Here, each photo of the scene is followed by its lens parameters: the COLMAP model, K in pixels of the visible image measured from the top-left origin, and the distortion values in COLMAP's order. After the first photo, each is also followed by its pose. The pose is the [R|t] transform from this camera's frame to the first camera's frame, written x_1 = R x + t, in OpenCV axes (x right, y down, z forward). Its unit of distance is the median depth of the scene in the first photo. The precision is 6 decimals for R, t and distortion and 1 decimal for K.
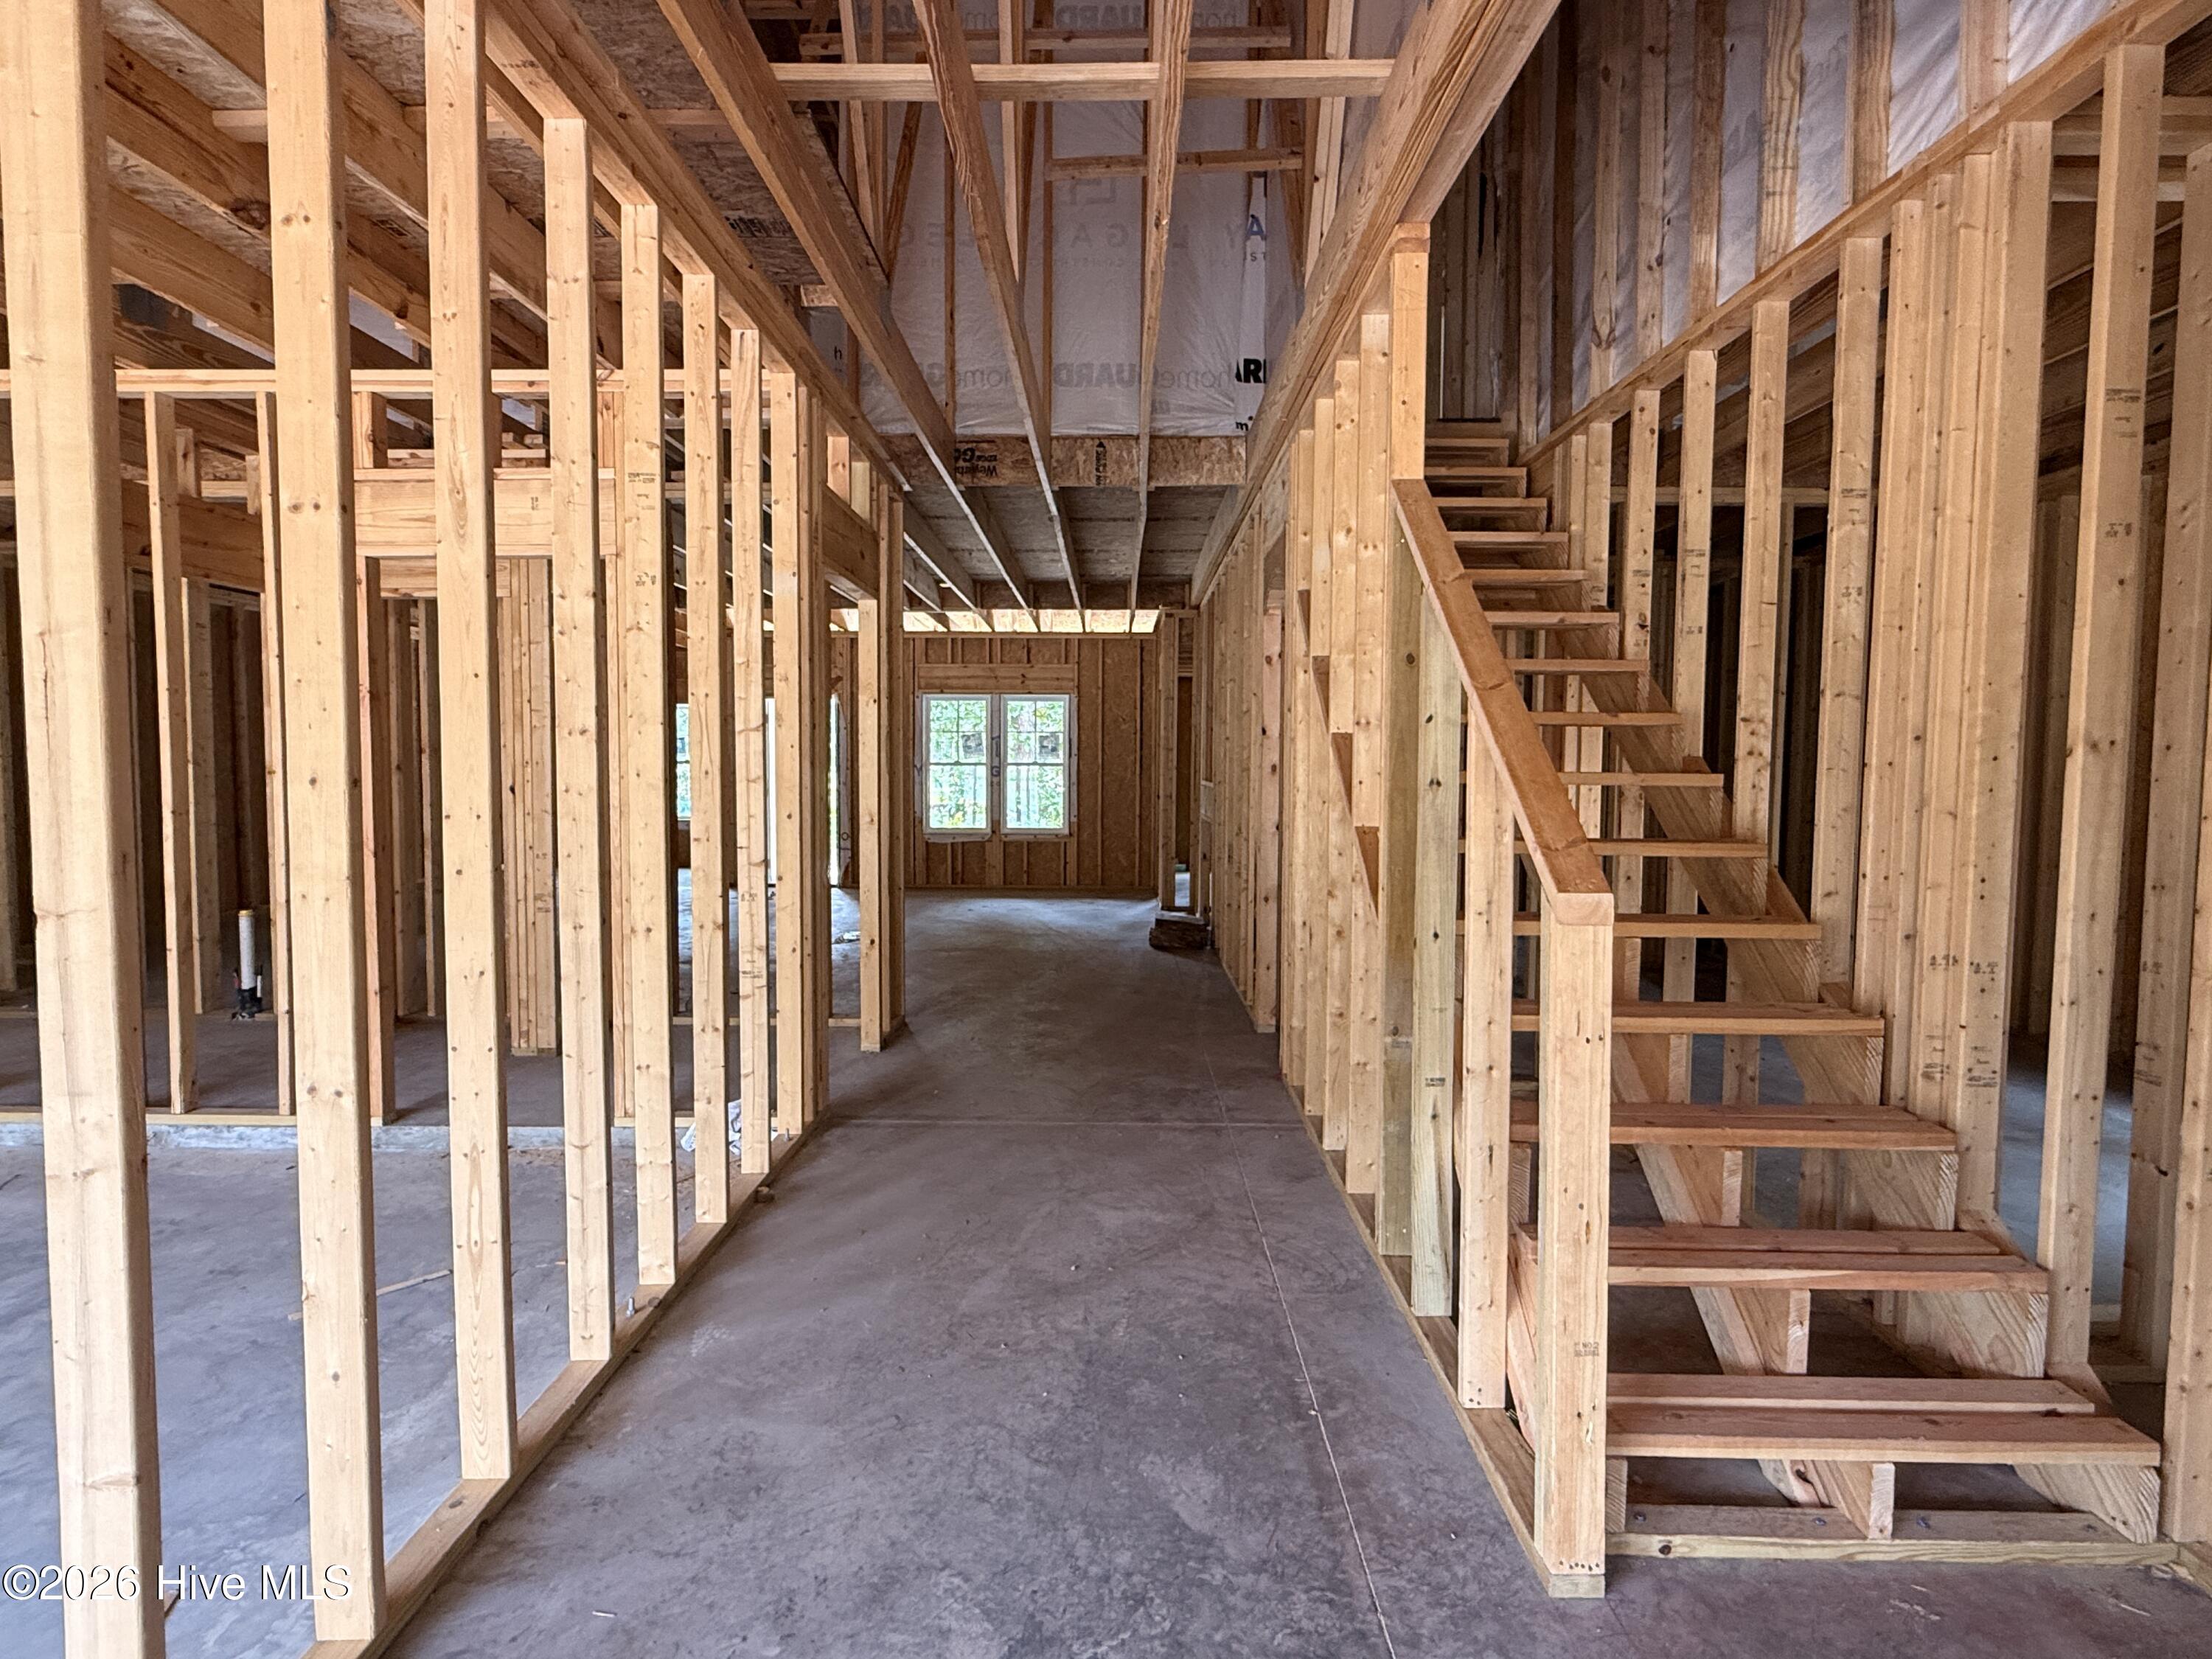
lens RADIAL K [[1157.4, 0, 1107.4], [0, 1157.4, 825.8], [0, 0, 1]] dist [0.000104, 0.000003]
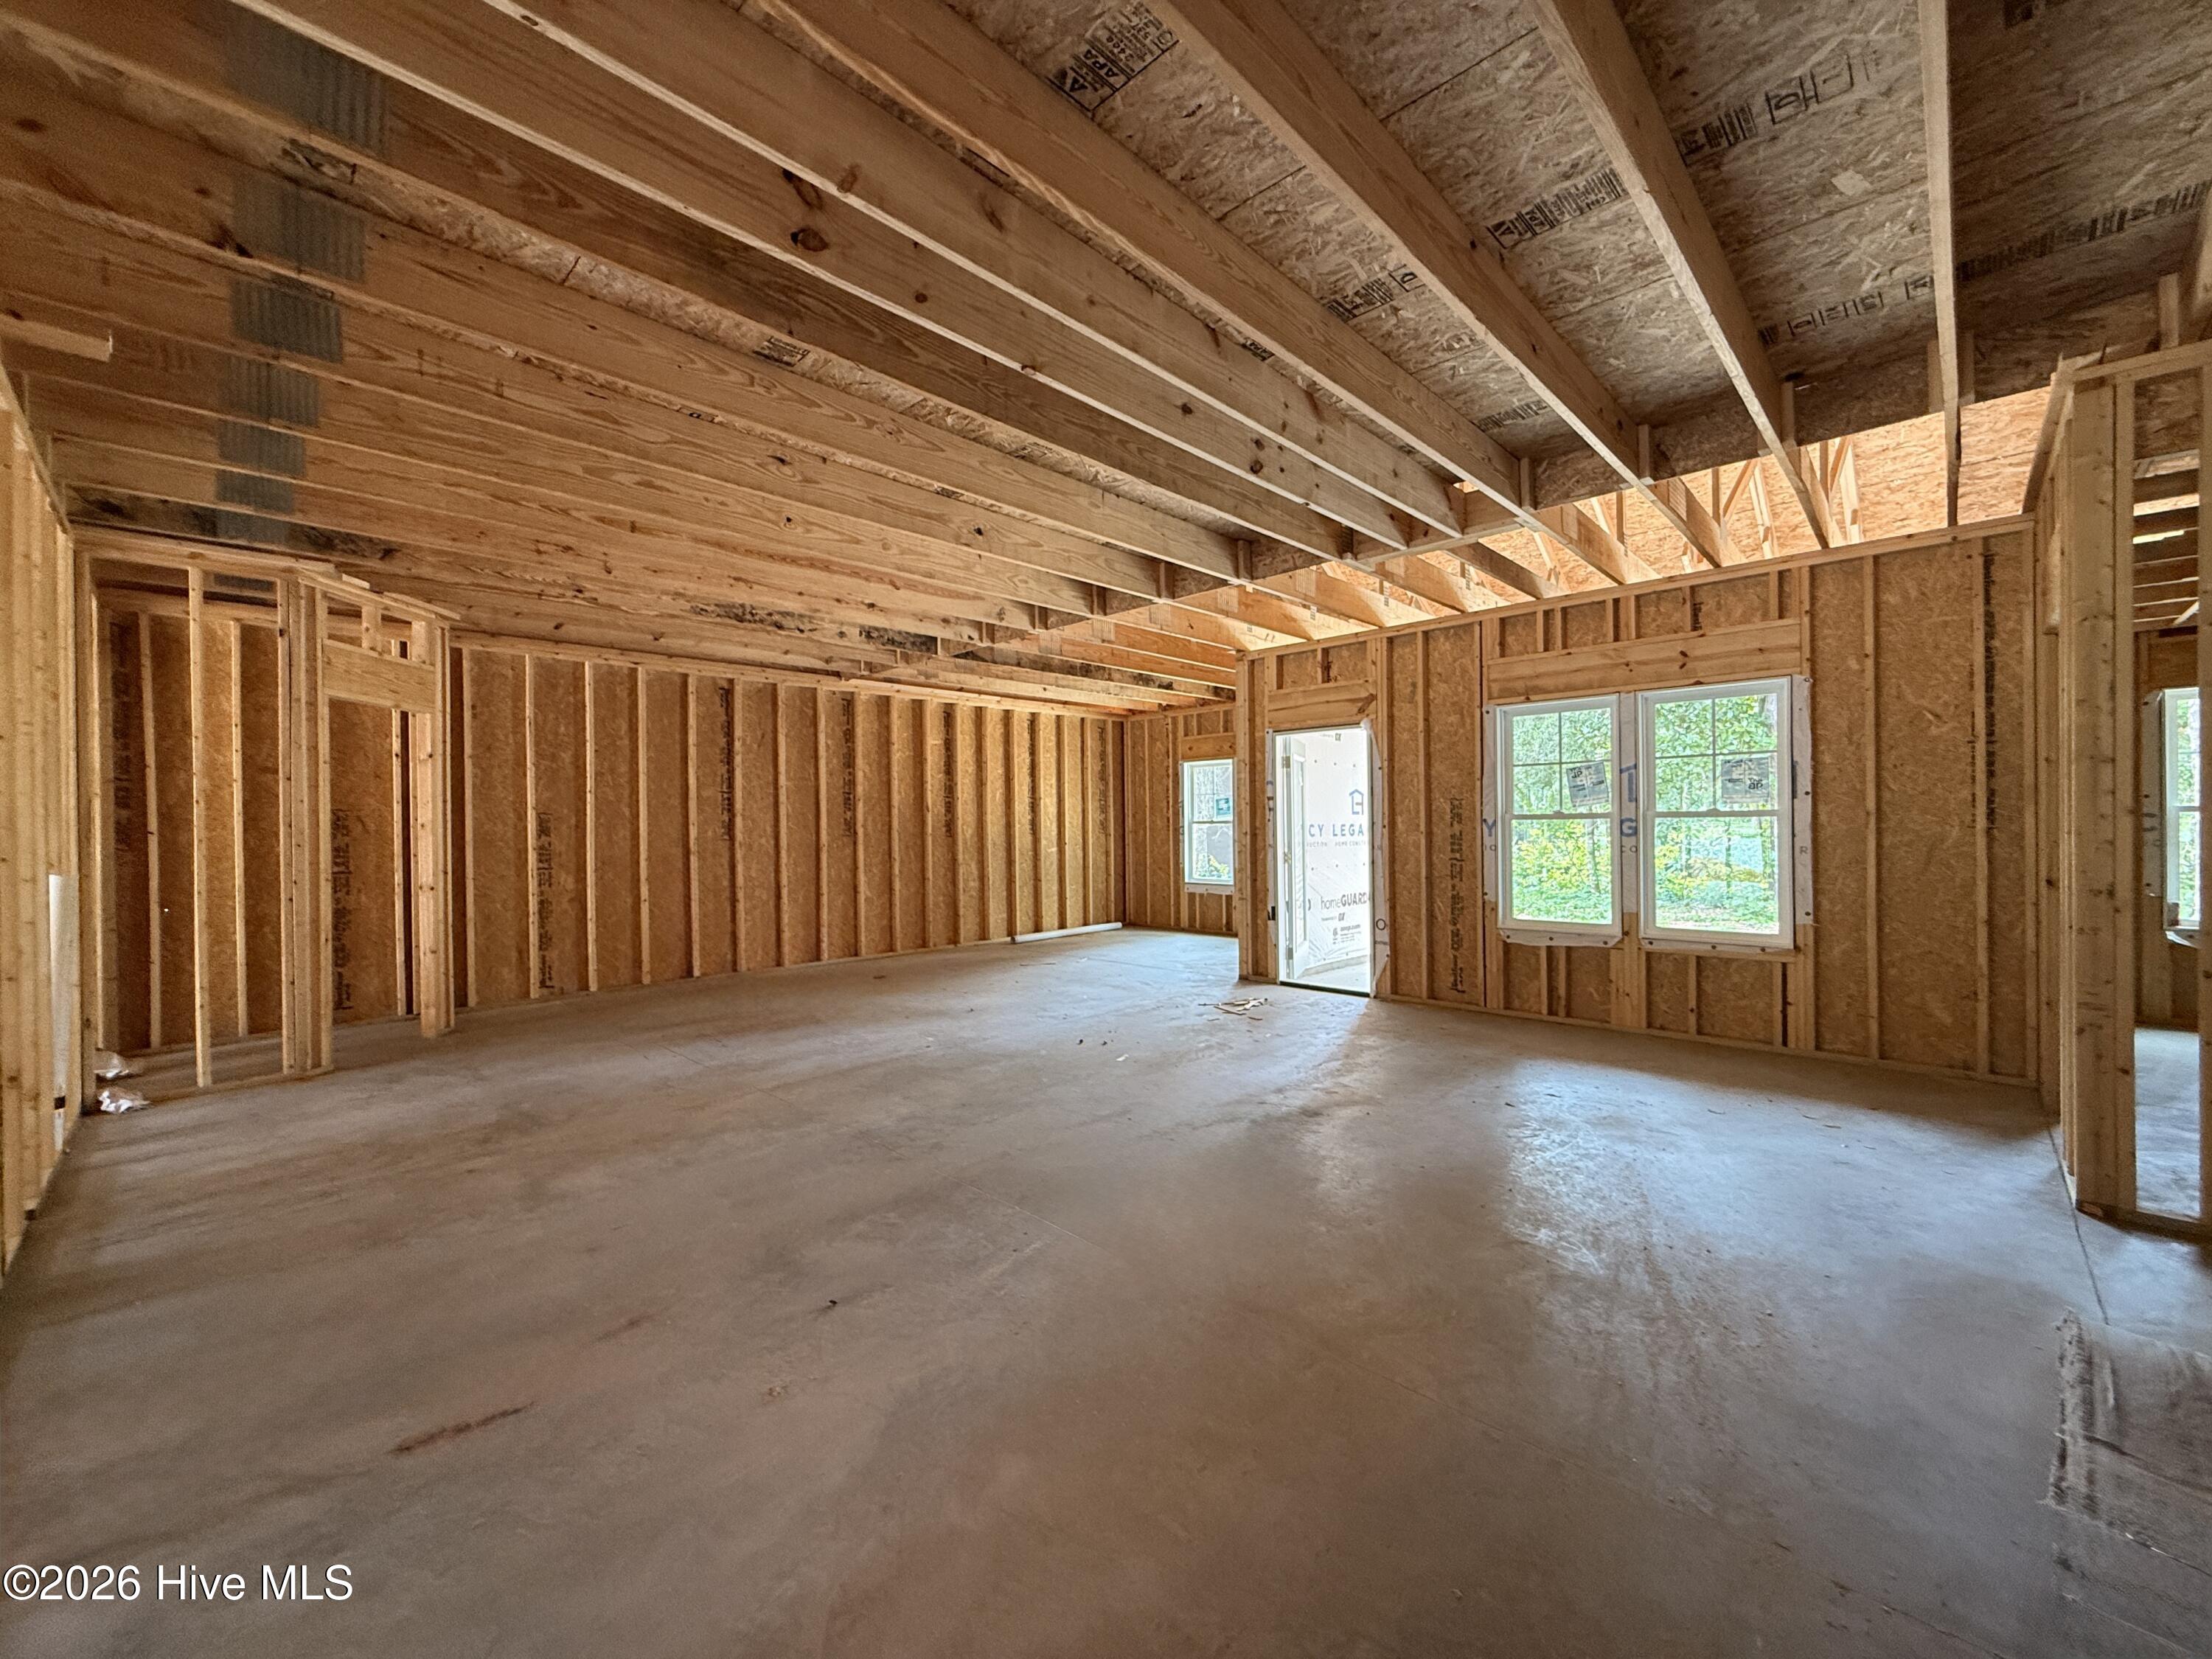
lens RADIAL K [[886.5, 0, 1092.3], [0, 886.5, 826.8], [0, 0, 1]] dist [0.000795, -0.000043]
pose [[0.721291, -0.015055, -0.692468, 0.015627], [-0.017940, 0.999022, -0.040408, -0.025053], [0.692399, 0.041569, 0.720316, 0.501987]]
